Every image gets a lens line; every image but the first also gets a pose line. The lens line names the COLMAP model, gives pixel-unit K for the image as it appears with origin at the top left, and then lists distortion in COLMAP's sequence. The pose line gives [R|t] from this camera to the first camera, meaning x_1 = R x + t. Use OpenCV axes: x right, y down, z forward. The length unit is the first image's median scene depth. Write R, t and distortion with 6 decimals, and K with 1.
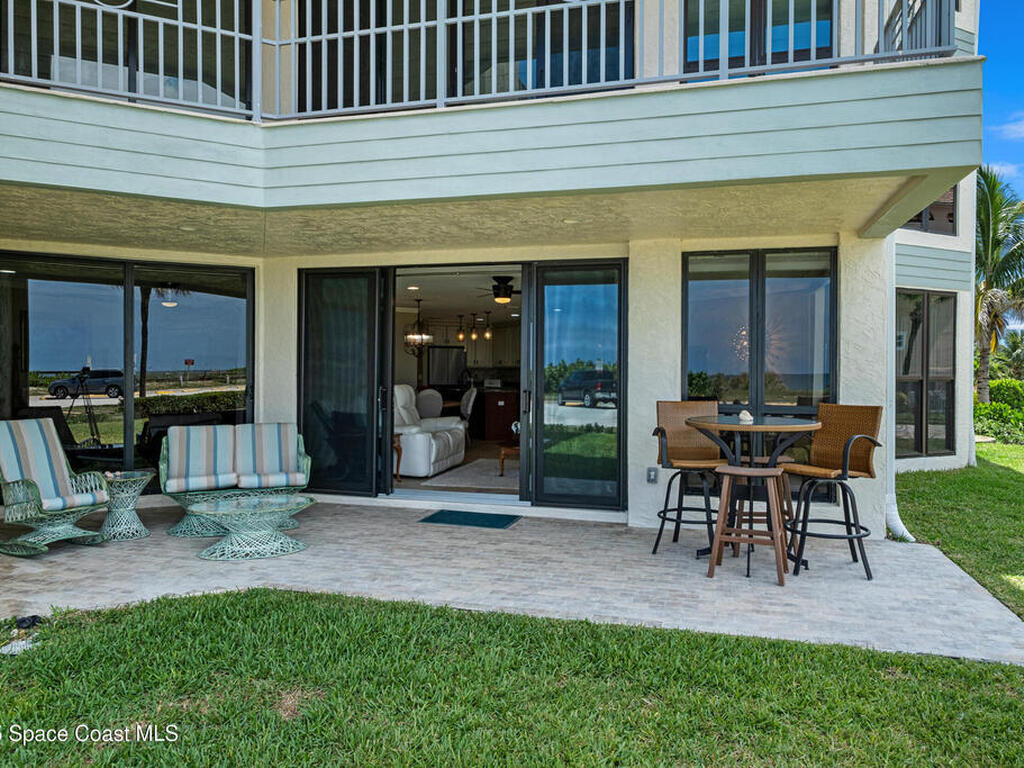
lens RADIAL K [[760.6, 0, 512.0], [0, 760.6, 384.0], [0, 0, 1]] dist [-0.001568, 0.000197]
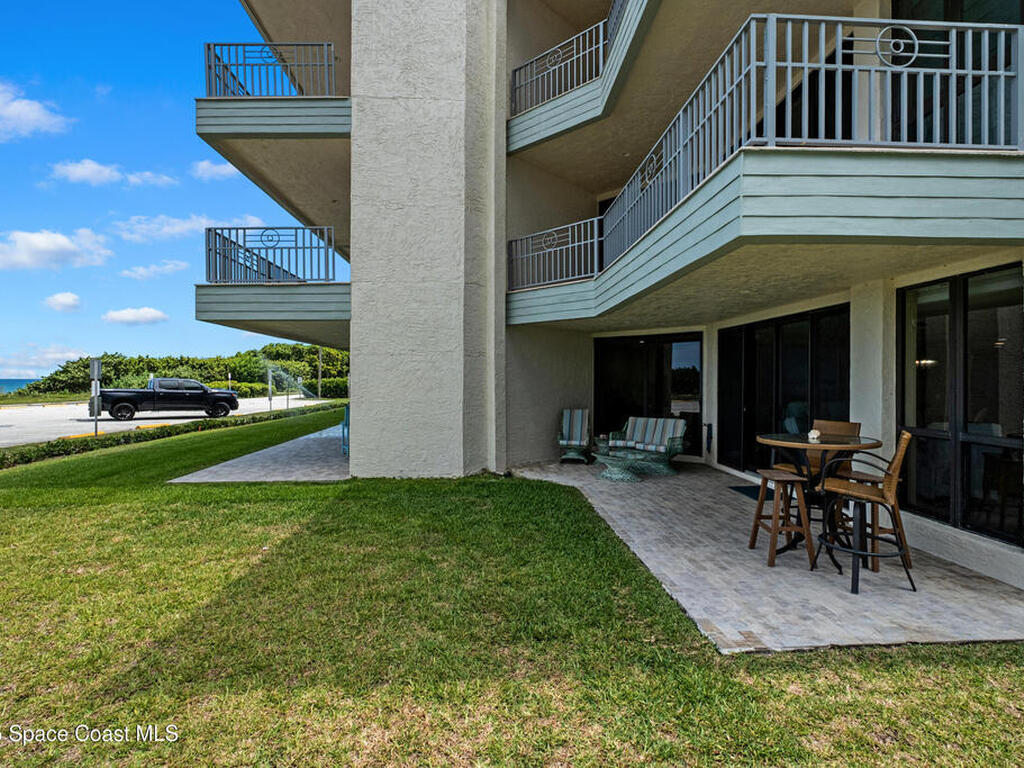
lens RADIAL K [[521.6, 0, 497.8], [0, 521.6, 380.8], [0, 0, 1]] dist [-0.004735, -0.001128]
pose [[0.302076, -0.003439, -0.953278, 0.829473], [-0.017772, 0.999799, -0.009238, -0.023242], [0.953118, 0.019732, 0.301954, 0.233205]]
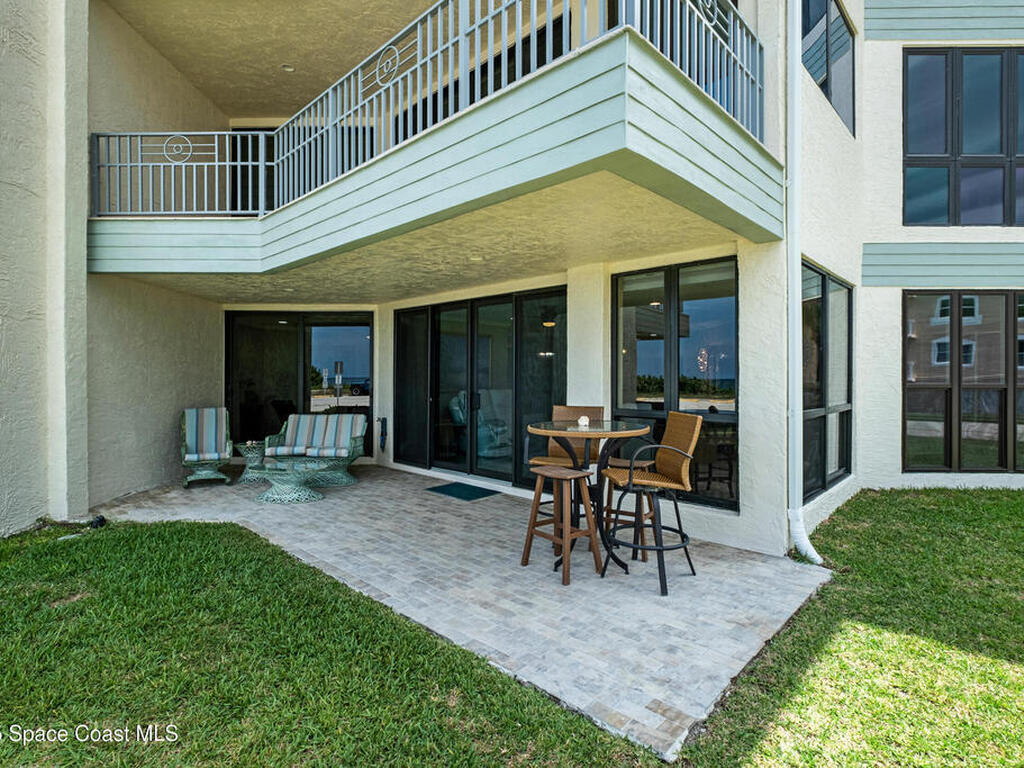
lens RADIAL K [[532.5, 0, 509.9], [0, 532.5, 378.0], [0, 0, 1]] dist [-0.001531, 0.001026]
pose [[0.879442, -0.001815, -0.476002, 0.504116], [-0.006286, 0.999861, -0.015426, -0.006210], [0.475964, 0.016559, 0.879309, 0.247683]]
